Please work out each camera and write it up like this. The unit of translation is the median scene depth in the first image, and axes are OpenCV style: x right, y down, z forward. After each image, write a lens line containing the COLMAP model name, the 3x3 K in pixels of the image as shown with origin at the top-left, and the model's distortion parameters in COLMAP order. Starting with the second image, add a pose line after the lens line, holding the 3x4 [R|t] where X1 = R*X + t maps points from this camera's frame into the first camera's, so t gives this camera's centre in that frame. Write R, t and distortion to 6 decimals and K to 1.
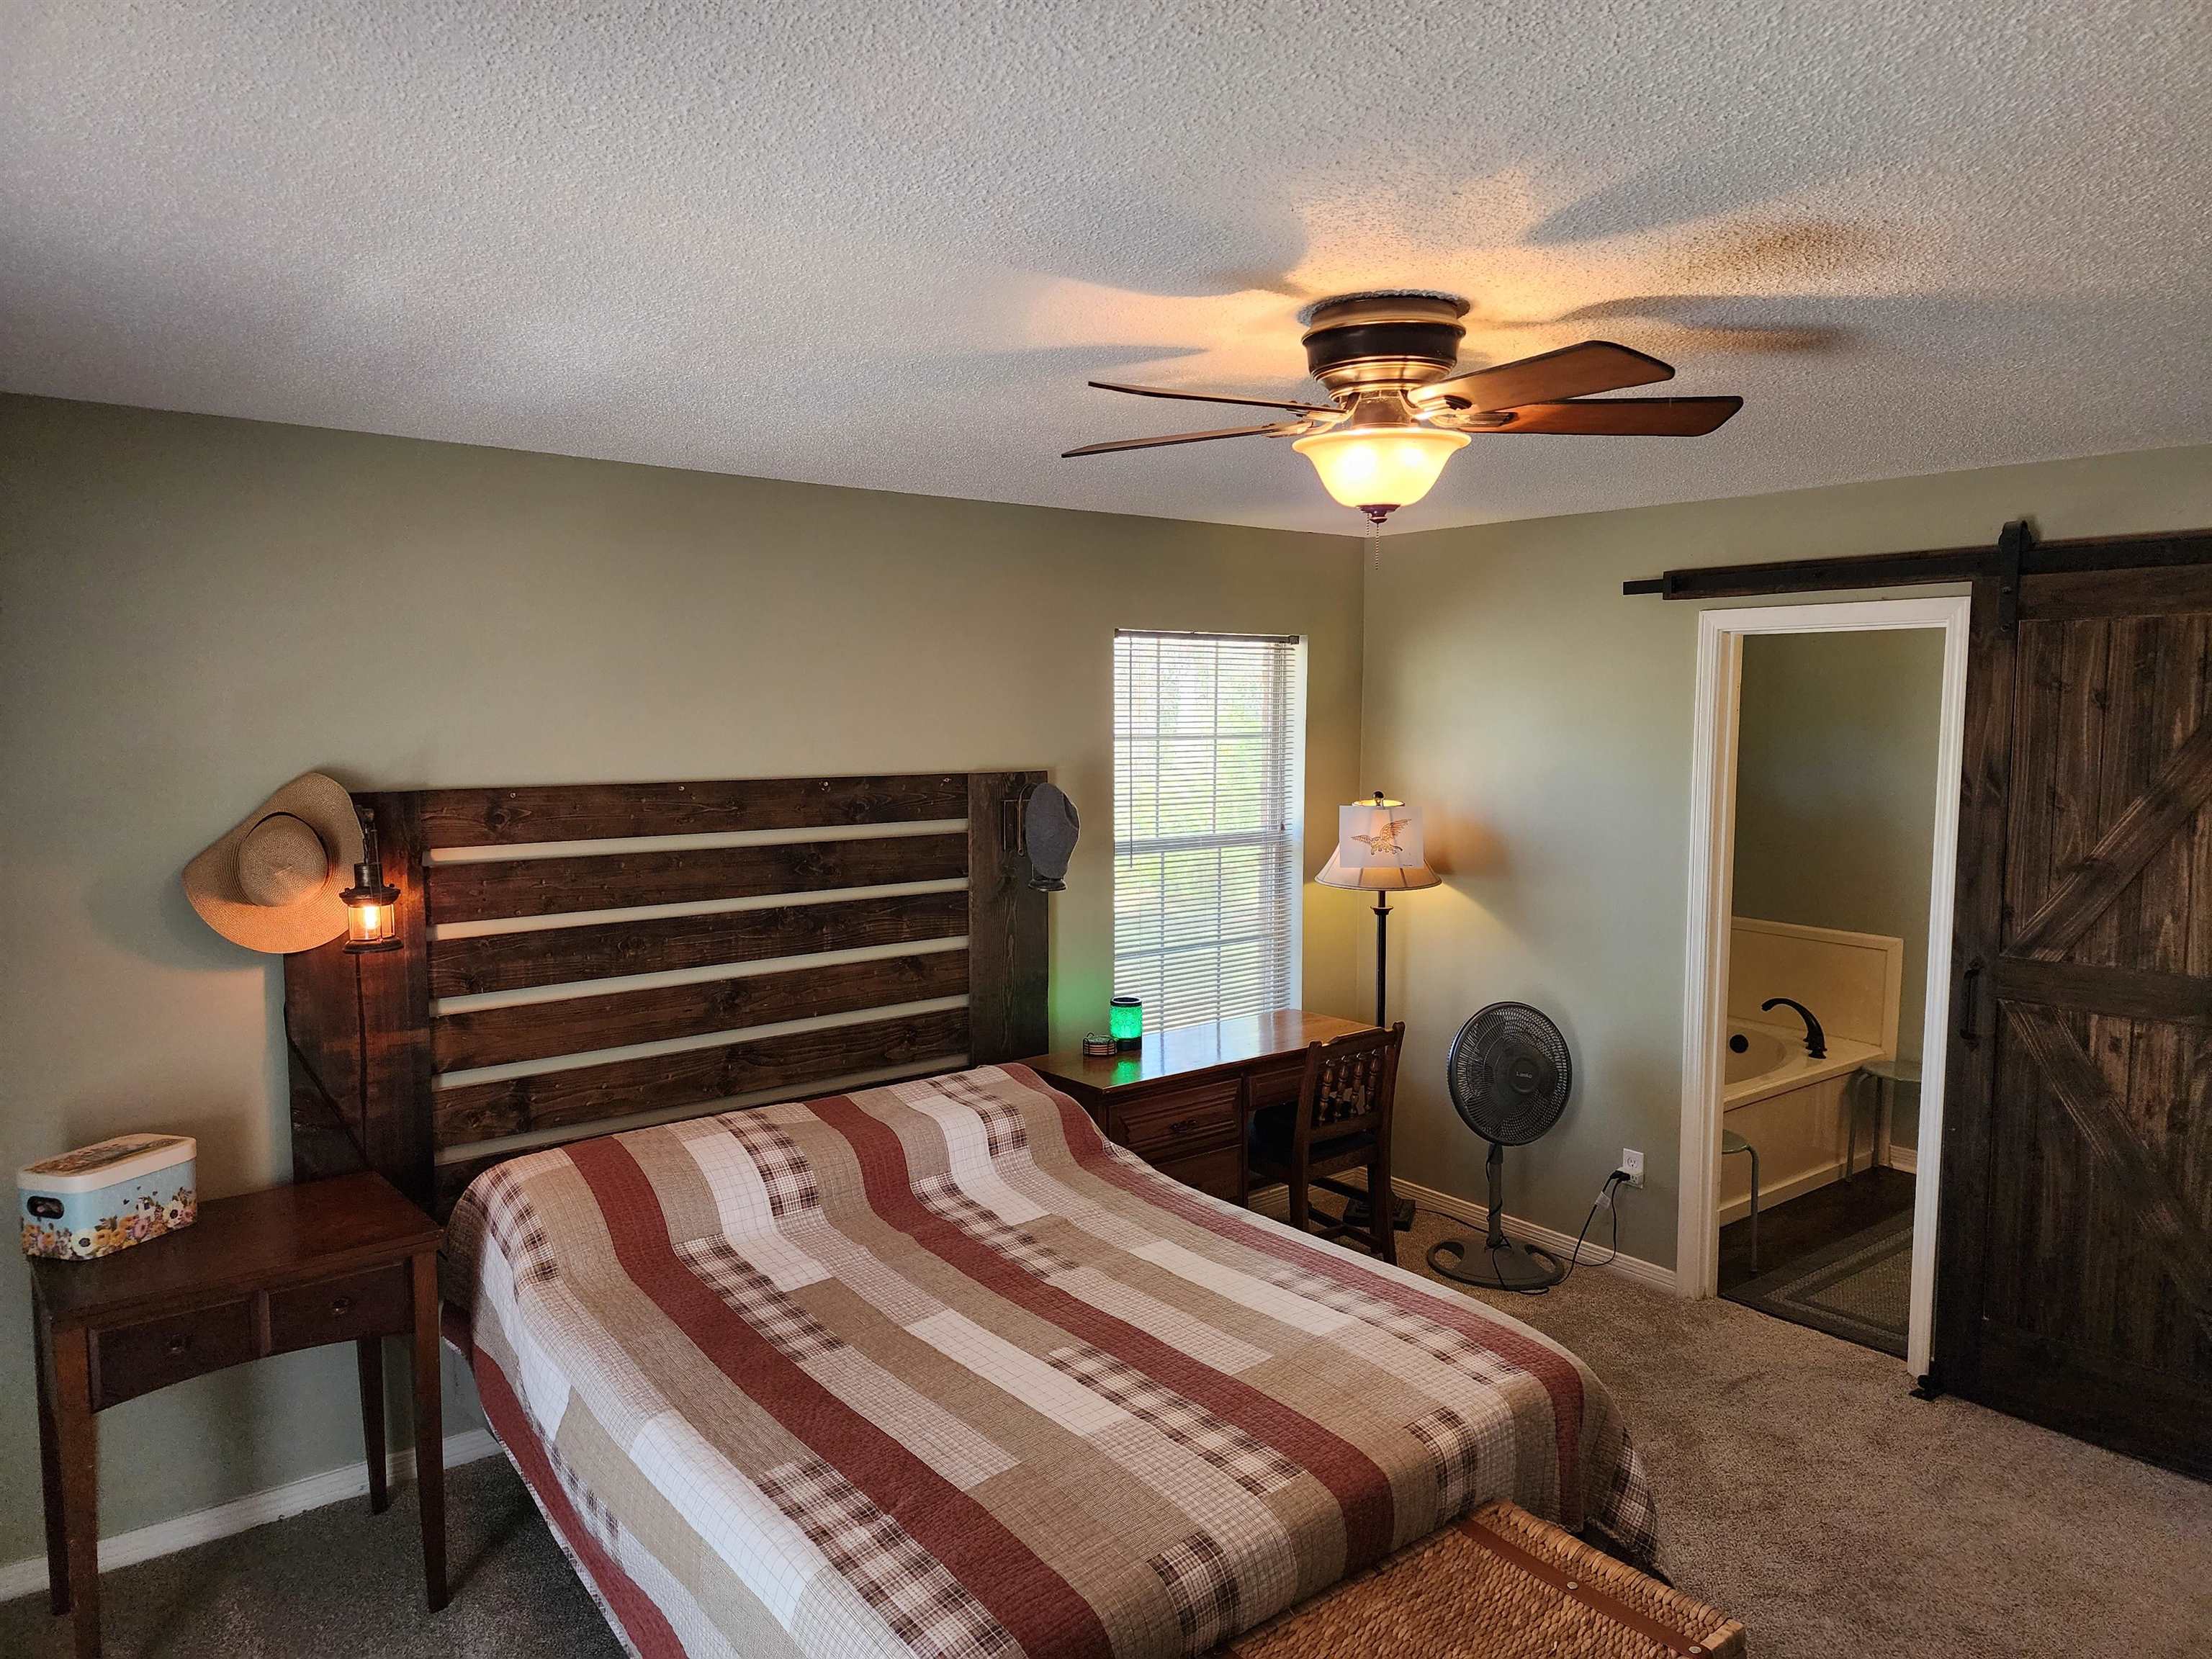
lens RADIAL K [[1483.6, 0, 1099.1], [0, 1483.6, 831.1], [0, 0, 1]] dist [0.043276, -0.031062]
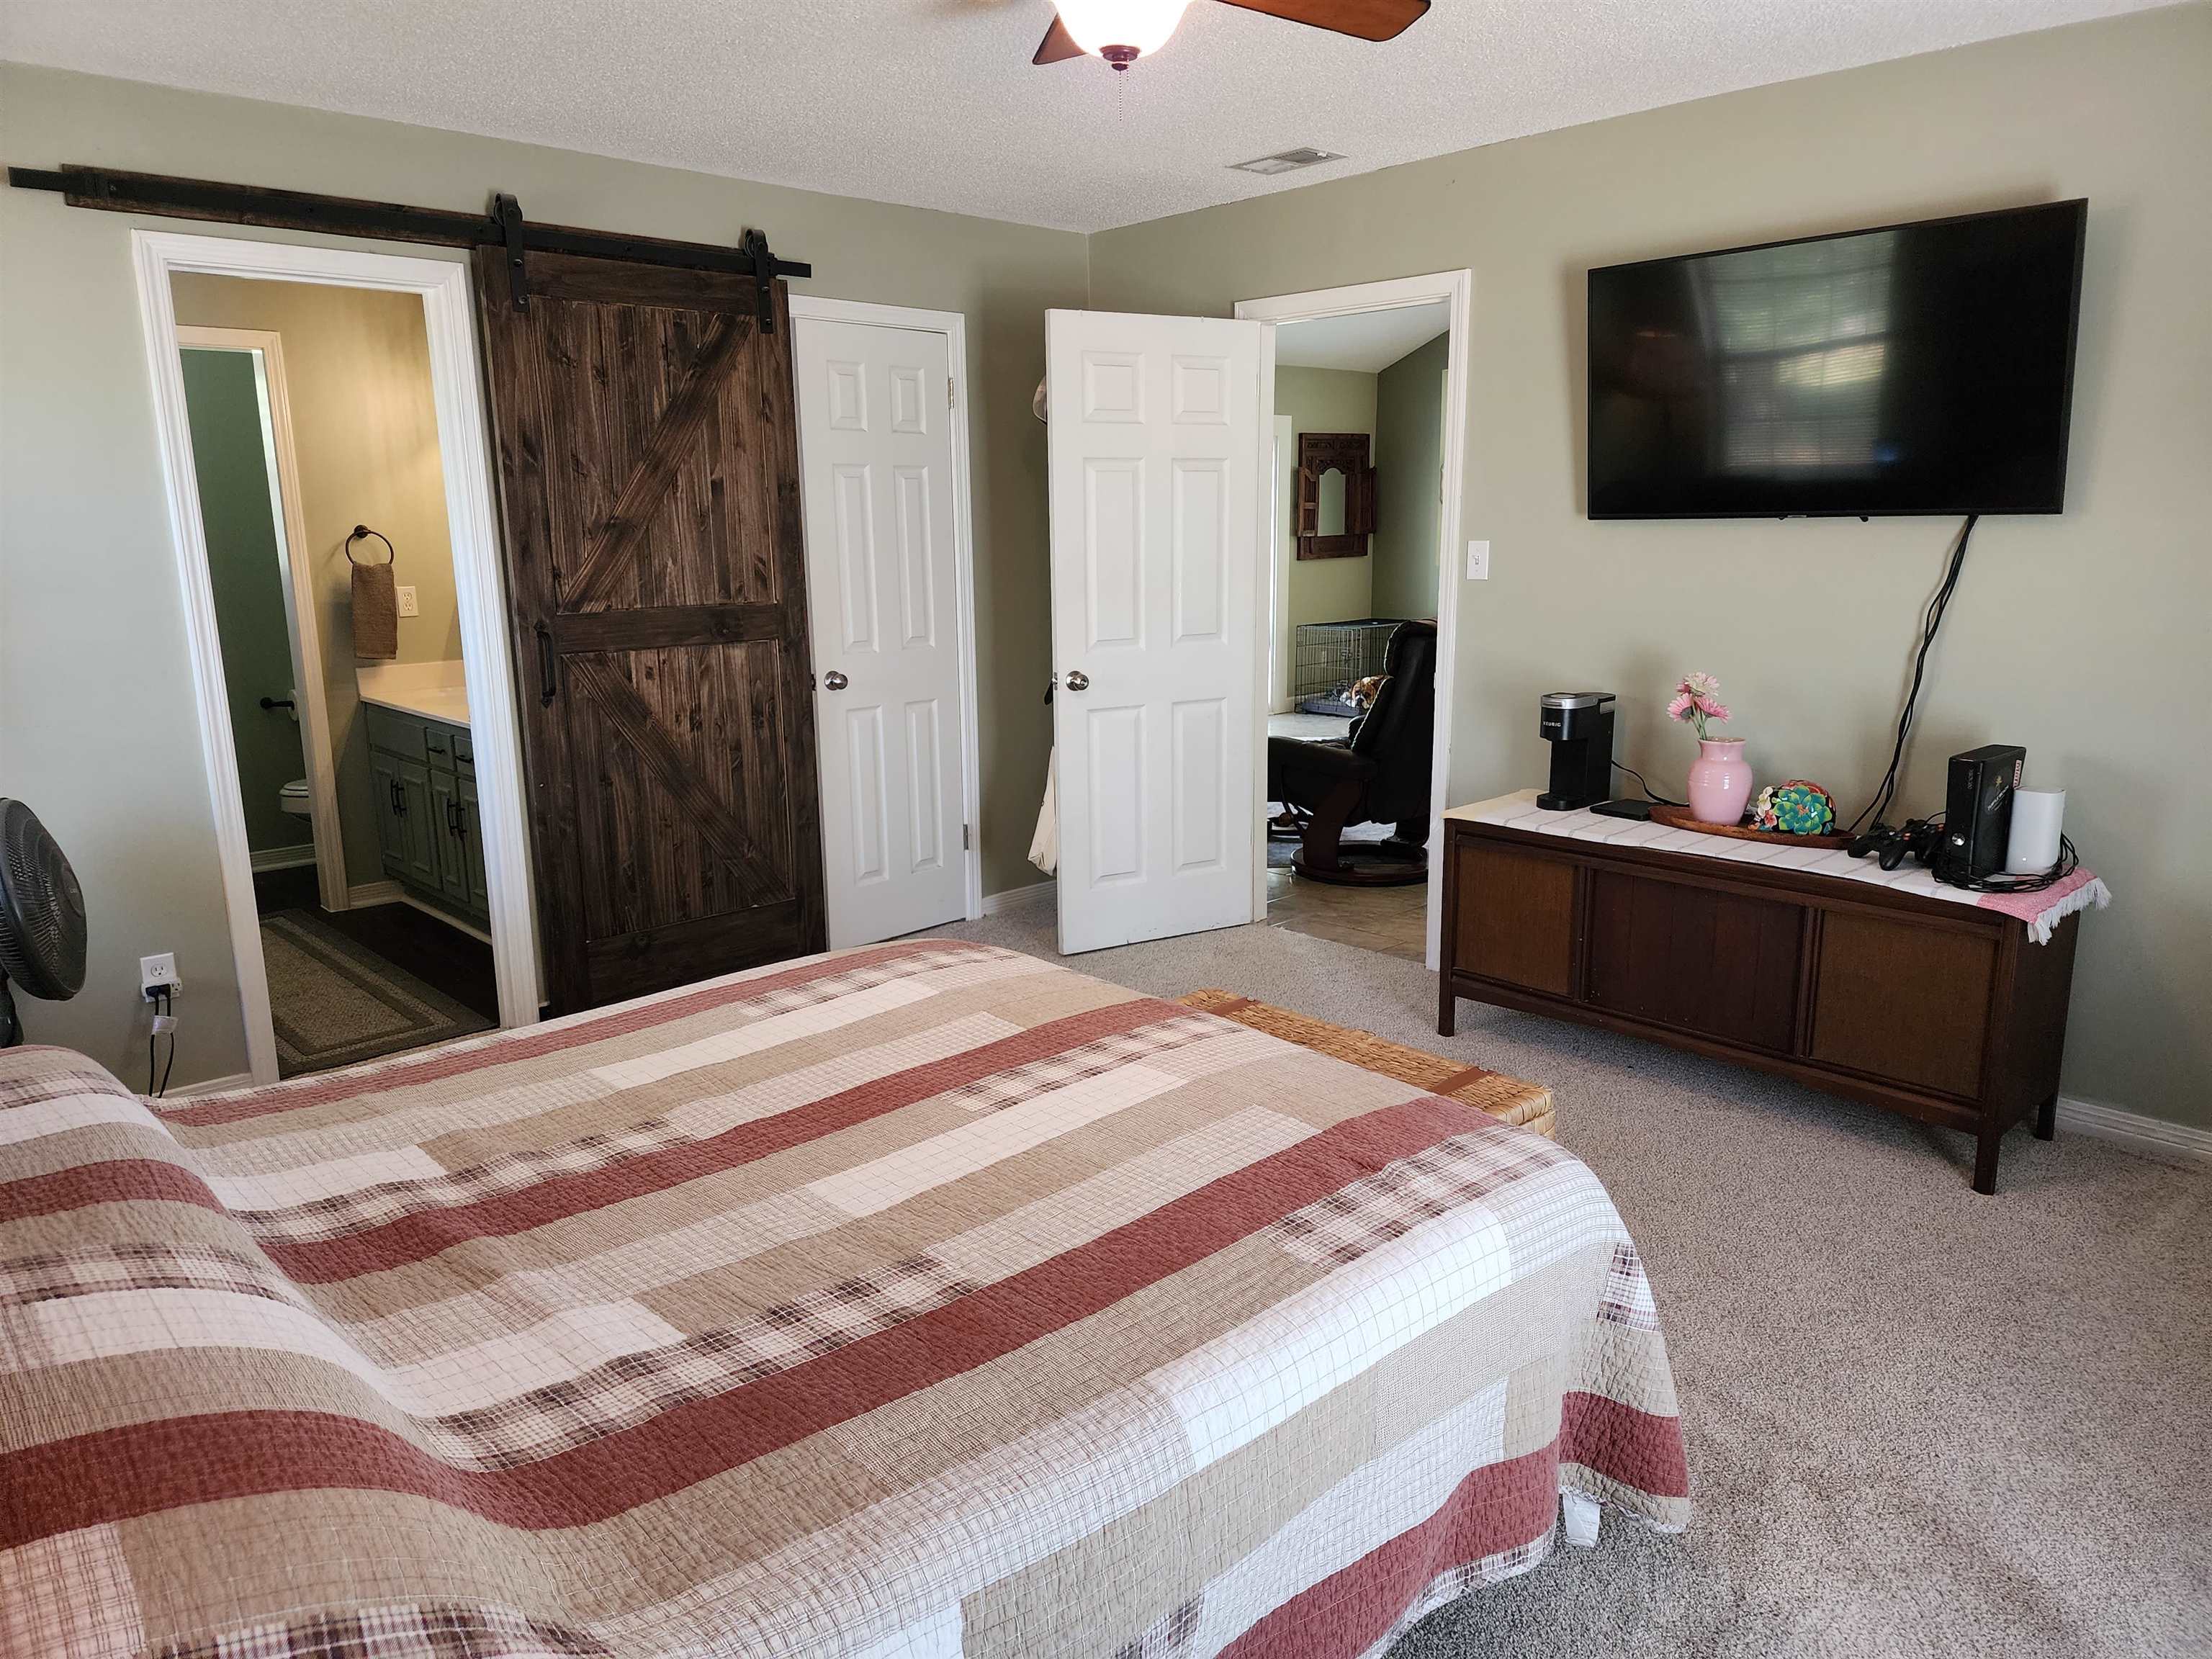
lens RADIAL K [[1483.6, 0, 1106.5], [0, 1483.6, 835.8], [0, 0, 1]] dist [0.043276, -0.031062]
pose [[-0.087074, -0.212514, 0.973271, -0.556200], [0.099262, 0.970269, 0.220739, 0.040134], [-0.991244, 0.115829, -0.063391, 0.718418]]
